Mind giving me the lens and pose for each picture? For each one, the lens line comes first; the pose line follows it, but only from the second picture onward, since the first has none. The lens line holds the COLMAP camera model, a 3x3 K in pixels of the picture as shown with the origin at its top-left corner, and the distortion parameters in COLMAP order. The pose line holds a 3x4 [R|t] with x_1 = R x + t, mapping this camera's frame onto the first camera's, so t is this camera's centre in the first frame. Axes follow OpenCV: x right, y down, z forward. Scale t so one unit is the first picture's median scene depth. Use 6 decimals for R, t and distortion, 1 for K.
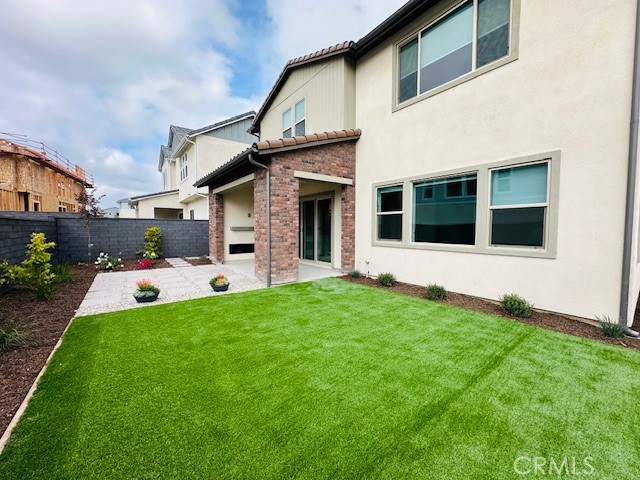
lens RADIAL K [[256.0, 0, 320.0], [0, 256.0, 240.0], [0, 0, 1]] dist [-0.001683, 0.000759]
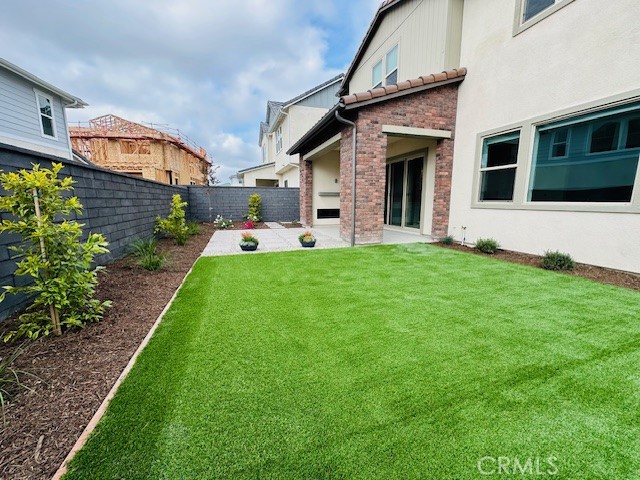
lens RADIAL K [[256.0, 0, 320.0], [0, 256.0, 240.0], [0, 0, 1]] dist [-0.001683, 0.000759]
pose [[0.944092, 0.046169, -0.326432, 0.007375], [-0.012016, 0.994307, 0.105878, 0.044766], [0.329462, -0.096036, 0.939272, 0.006541]]
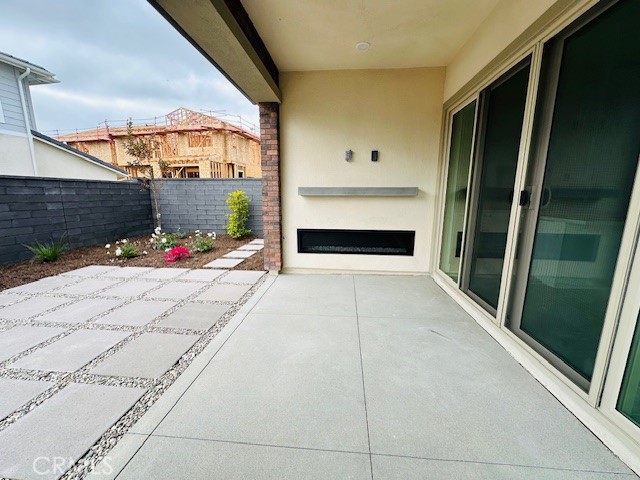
lens RADIAL K [[256.0, 0, 320.0], [0, 256.0, 240.0], [0, 0, 1]] dist [-0.001683, 0.000759]
pose [[0.734662, 0.118362, -0.668029, -0.067530], [-0.033884, 0.989836, 0.138116, -0.036138], [0.677587, -0.078833, 0.731205, 1.027898]]
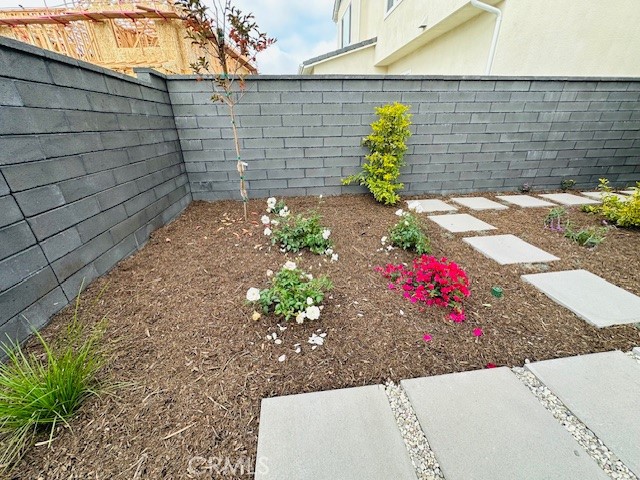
lens RADIAL K [[256.0, 0, 320.0], [0, 256.0, 240.0], [0, 0, 1]] dist [-0.001683, 0.000759]
pose [[0.863680, 0.187964, -0.467682, -0.869402], [-0.001165, 0.928608, 0.371060, -0.015457], [0.504039, -0.319933, 0.802239, 1.026239]]
